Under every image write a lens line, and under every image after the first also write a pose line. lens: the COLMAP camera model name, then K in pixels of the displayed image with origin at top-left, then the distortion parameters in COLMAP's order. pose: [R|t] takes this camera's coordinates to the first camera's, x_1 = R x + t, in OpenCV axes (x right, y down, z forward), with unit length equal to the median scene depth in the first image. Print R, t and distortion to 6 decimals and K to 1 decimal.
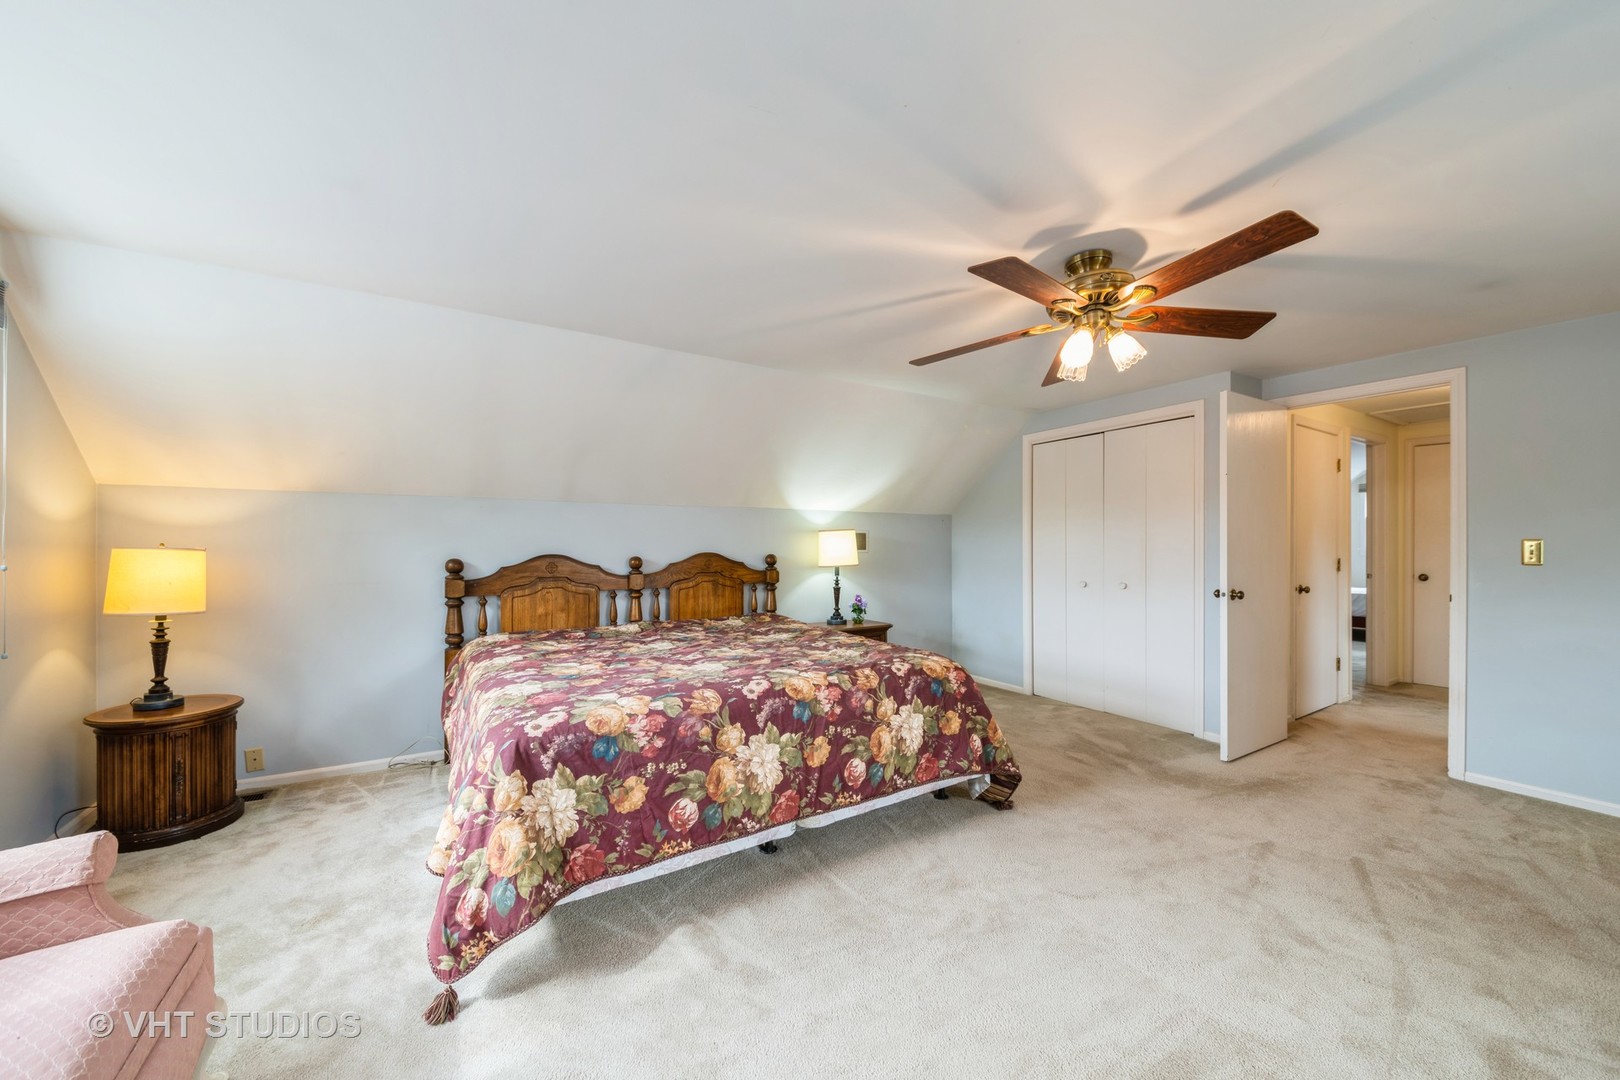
lens RADIAL K [[589.5, 0, 810.7], [0, 589.5, 544.2], [0, 0, 1]] dist [0.021906, -0.005760]
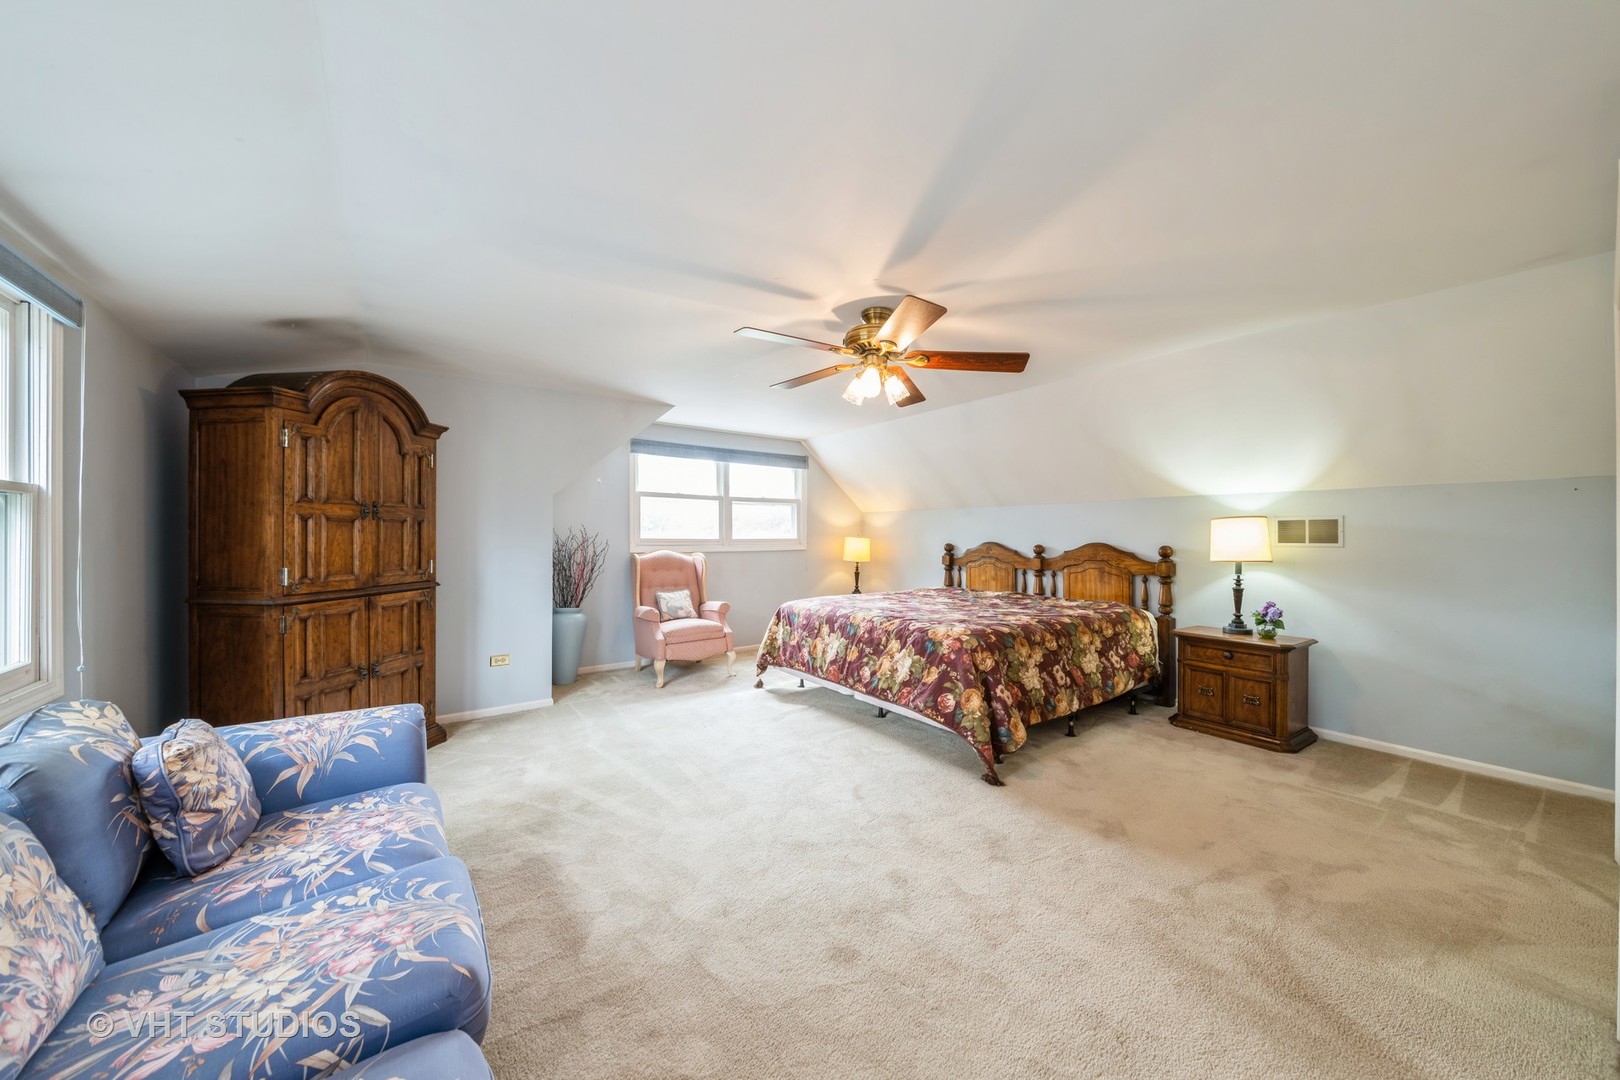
lens RADIAL K [[581.6, 0, 810.0], [0, 581.6, 540.0], [0, 0, 1]] dist [-0.000650, -0.000174]
pose [[0.052893, 0.007755, -0.998570, 0.956596], [-0.001314, 0.999970, 0.007696, 0.001901], [0.998599, 0.000905, 0.052902, 0.439239]]
